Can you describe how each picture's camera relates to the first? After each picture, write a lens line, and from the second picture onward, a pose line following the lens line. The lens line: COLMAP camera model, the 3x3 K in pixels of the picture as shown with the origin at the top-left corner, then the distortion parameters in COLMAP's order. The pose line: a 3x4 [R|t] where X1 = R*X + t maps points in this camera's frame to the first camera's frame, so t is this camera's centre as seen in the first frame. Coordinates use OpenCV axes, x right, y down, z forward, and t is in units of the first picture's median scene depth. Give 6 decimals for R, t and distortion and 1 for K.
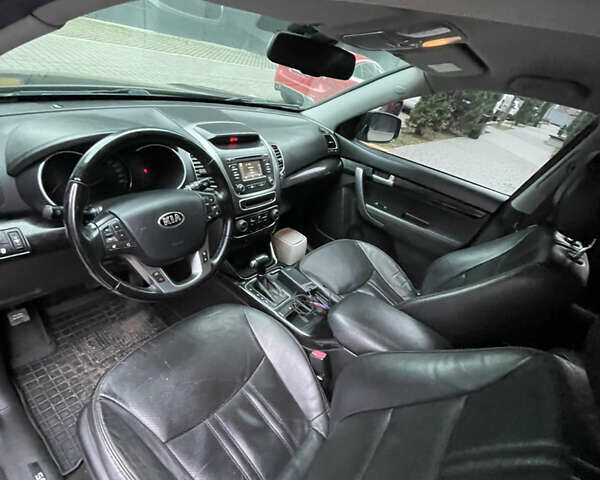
lens RADIAL K [[321.4, 0, 302.0], [0, 321.4, 239.9], [0, 0, 1]] dist [-0.003514, -0.000398]
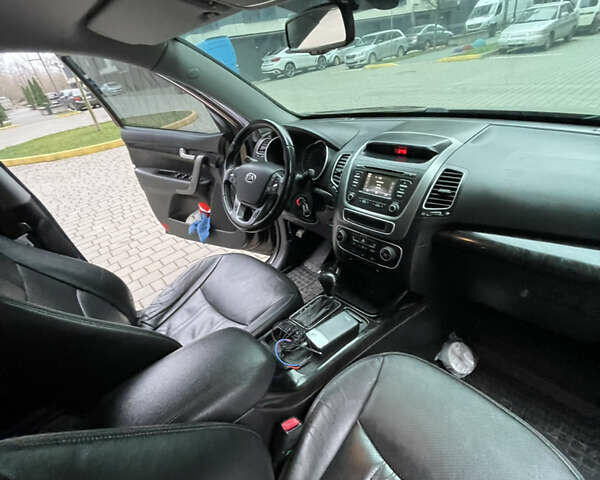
lens RADIAL K [[321.4, 0, 302.0], [0, 321.4, 239.9], [0, 0, 1]] dist [-0.003514, -0.000398]
pose [[-0.194518, 0.277547, -0.940814, 0.685353], [-0.446569, 0.828913, 0.336866, -0.286768], [0.873349, 0.485665, -0.037295, 0.915501]]
